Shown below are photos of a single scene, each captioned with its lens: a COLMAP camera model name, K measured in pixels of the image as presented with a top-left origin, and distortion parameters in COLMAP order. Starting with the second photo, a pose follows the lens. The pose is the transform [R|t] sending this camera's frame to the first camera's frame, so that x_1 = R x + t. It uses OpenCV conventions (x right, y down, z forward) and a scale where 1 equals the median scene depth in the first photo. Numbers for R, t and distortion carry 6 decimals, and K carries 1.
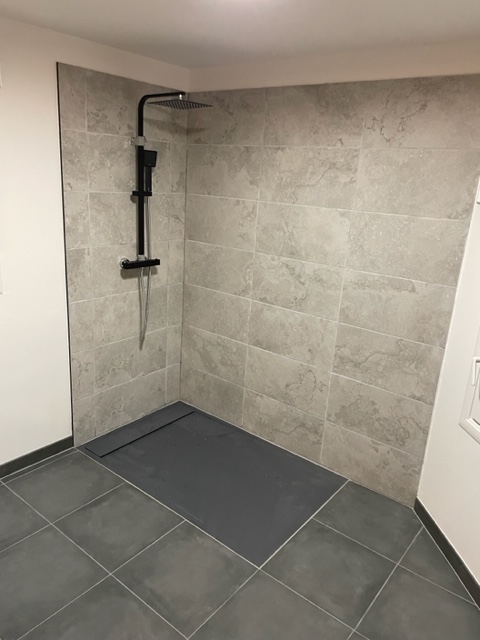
lens RADIAL K [[480.4, 0, 244.3], [0, 480.4, 318.0], [0, 0, 1]] dist [0.091182, -0.127366]
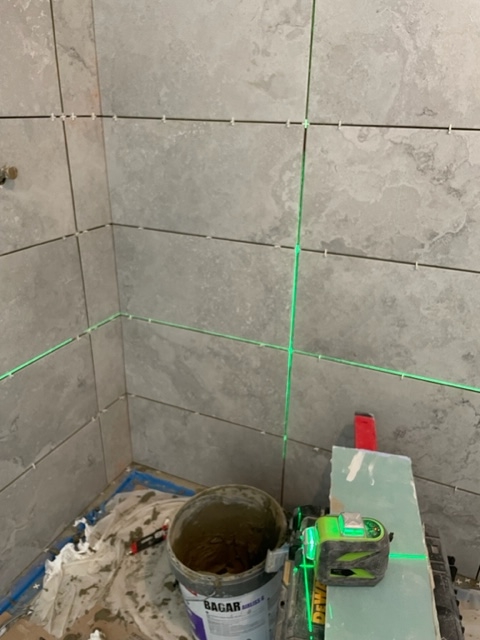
lens RADIAL K [[480.4, 0, 244.3], [0, 480.4, 318.0], [0, 0, 1]] dist [0.091182, -0.127366]
pose [[0.968550, -0.136725, 0.207888, -0.124742], [0.108952, 0.984185, 0.139678, -0.042283], [-0.223698, -0.112636, 0.968128, 0.595836]]
